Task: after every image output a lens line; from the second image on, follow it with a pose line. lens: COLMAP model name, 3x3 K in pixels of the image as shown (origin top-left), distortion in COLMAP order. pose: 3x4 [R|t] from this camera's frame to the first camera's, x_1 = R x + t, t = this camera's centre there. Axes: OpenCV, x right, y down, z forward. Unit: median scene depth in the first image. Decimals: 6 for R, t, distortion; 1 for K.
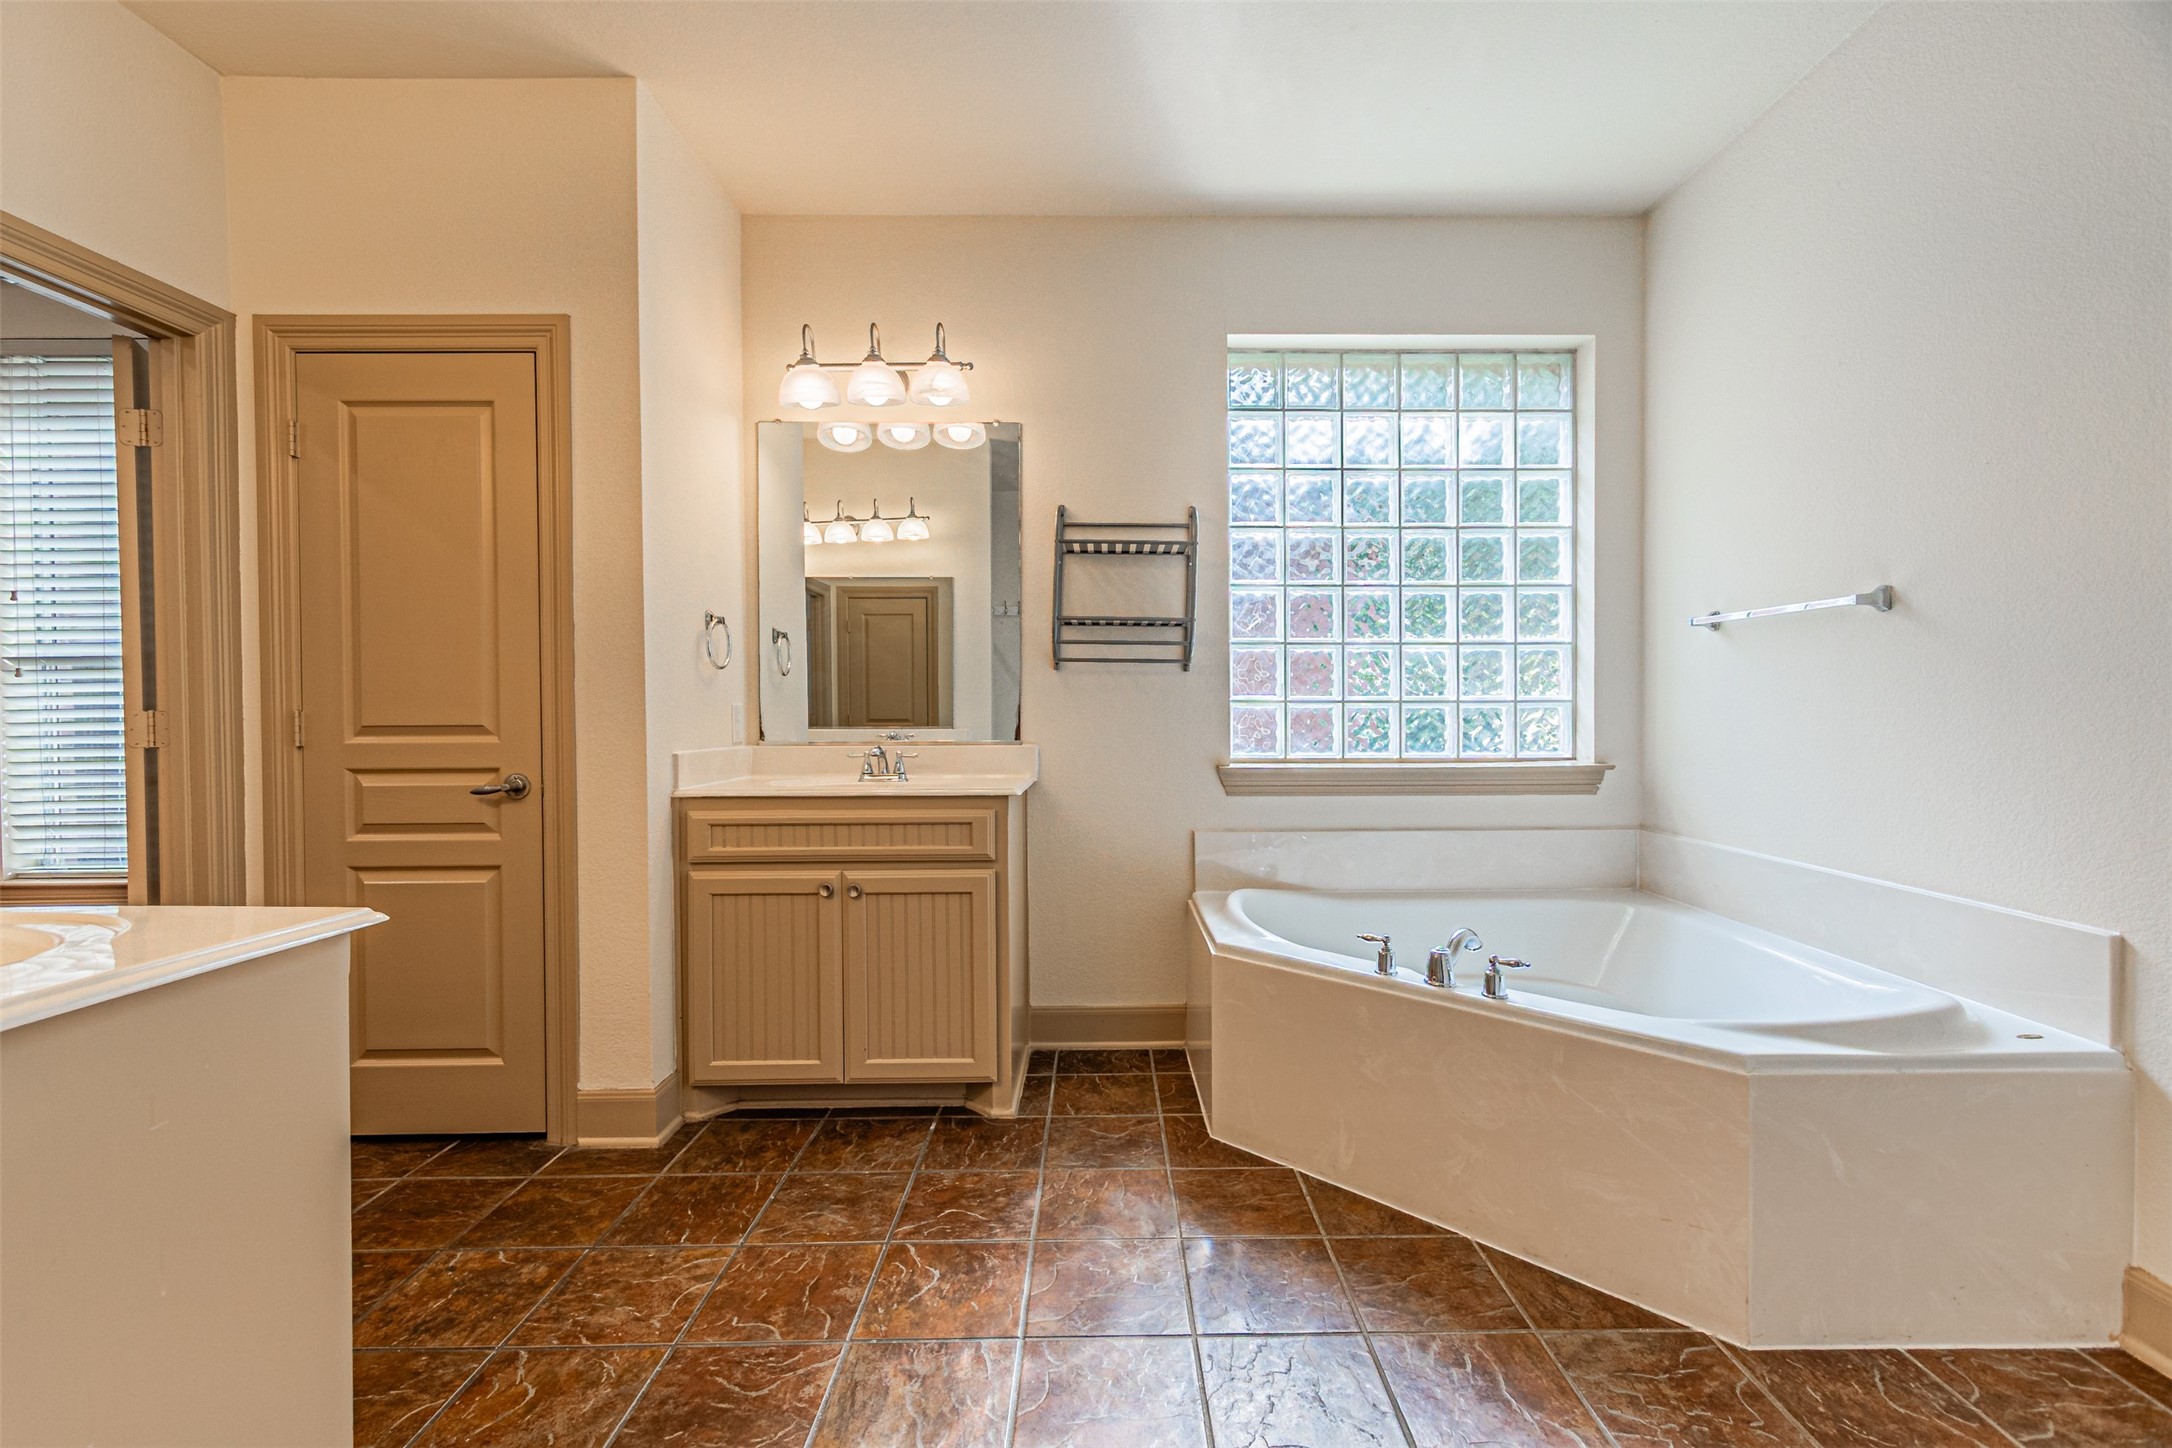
lens RADIAL K [[936.8, 0, 1093.8], [0, 936.8, 712.1], [0, 0, 1]] dist [0.007671, -0.002758]
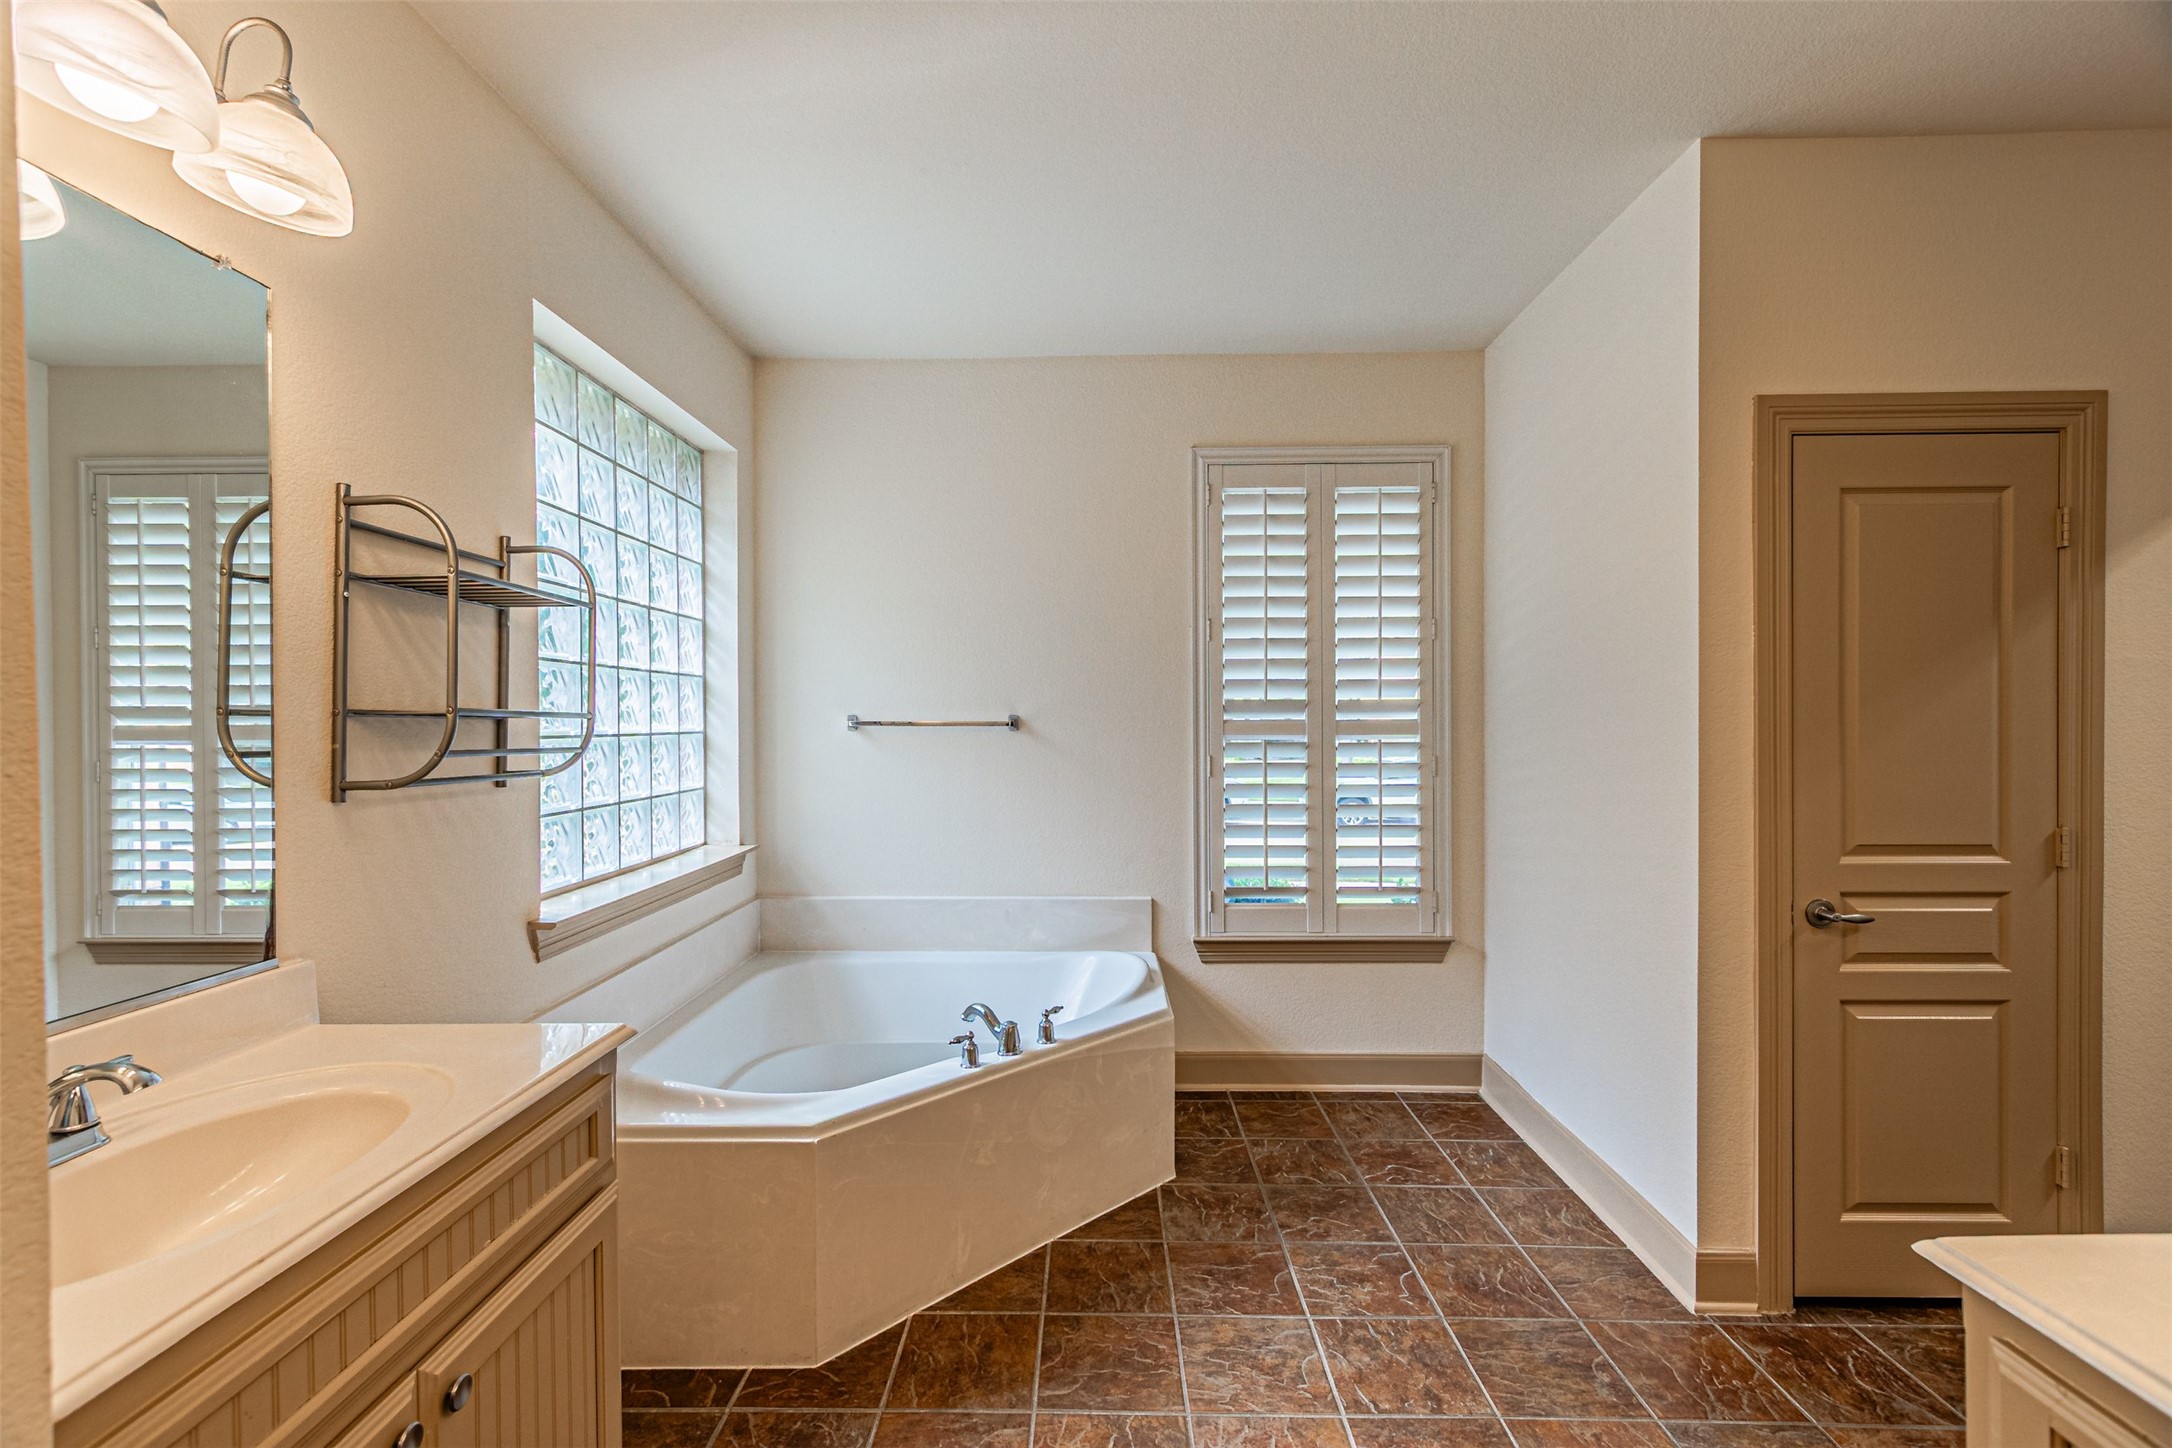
lens RADIAL K [[936.8, 0, 1080.7], [0, 936.8, 723.1], [0, 0, 1]] dist [0.007671, -0.002758]
pose [[0.038624, -0.002234, 0.999251, -0.763172], [0.016308, 0.999866, 0.001605, -0.119279], [-0.999121, 0.016234, 0.038656, 0.810825]]
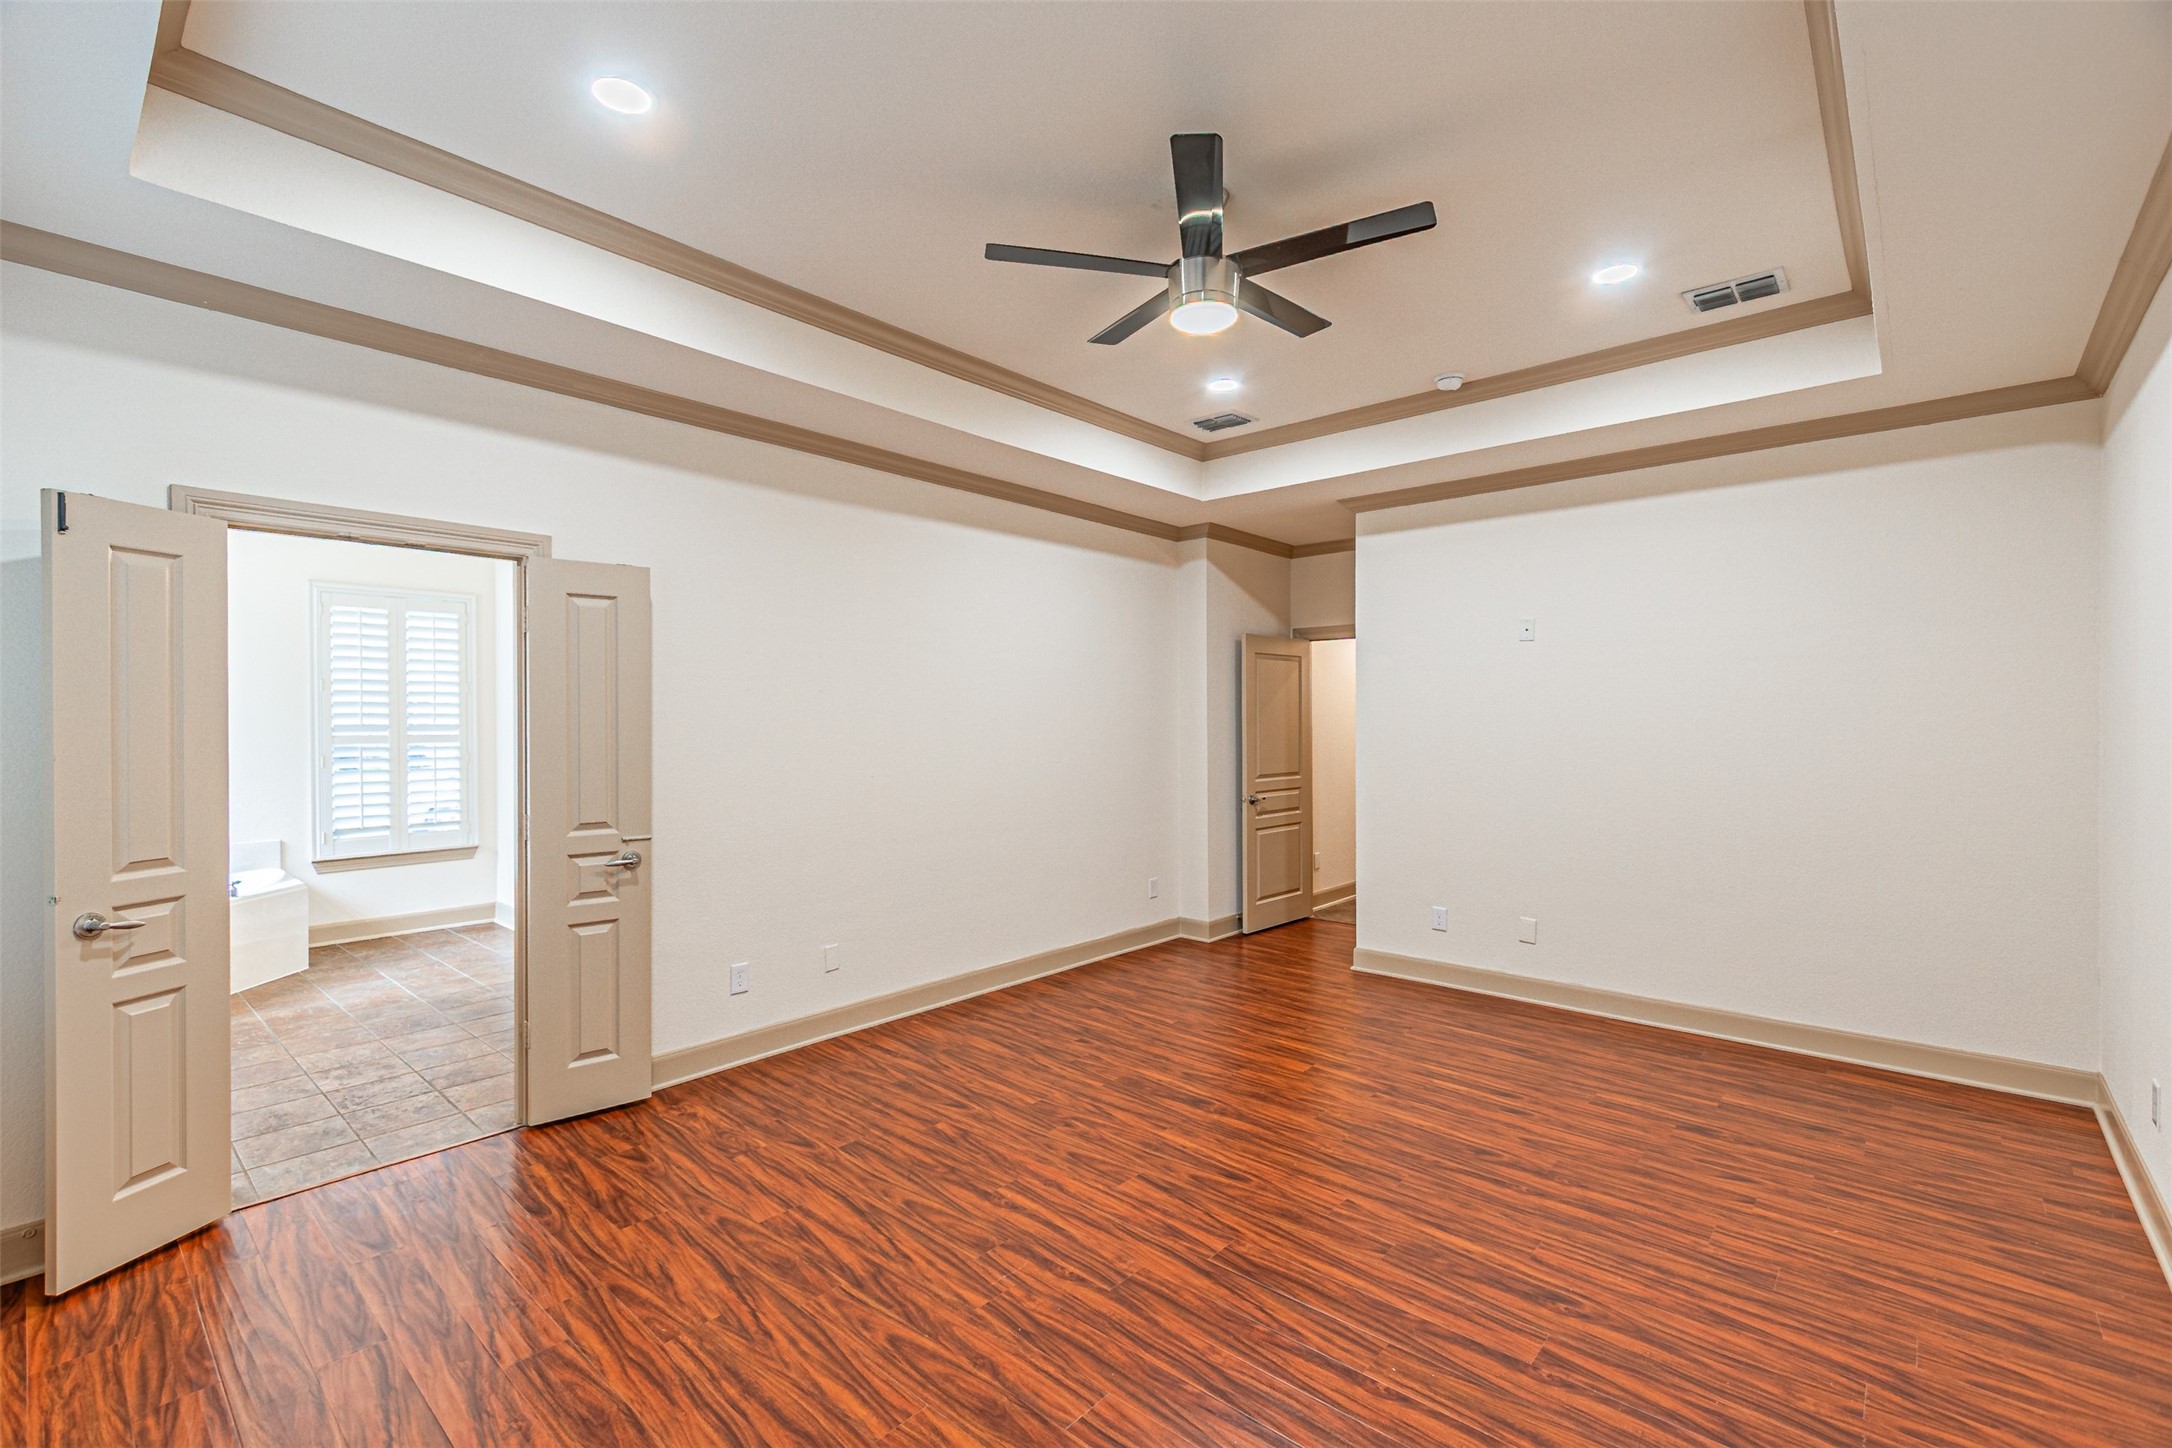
lens RADIAL K [[936.8, 0, 1075.2], [0, 936.8, 724.4], [0, 0, 1]] dist [0.007671, -0.002758]
pose [[-0.734887, 0.002192, 0.678186, -2.730838], [0.014251, 0.999824, 0.012211, -0.154324], [-0.678039, 0.018638, -0.734789, 1.192944]]
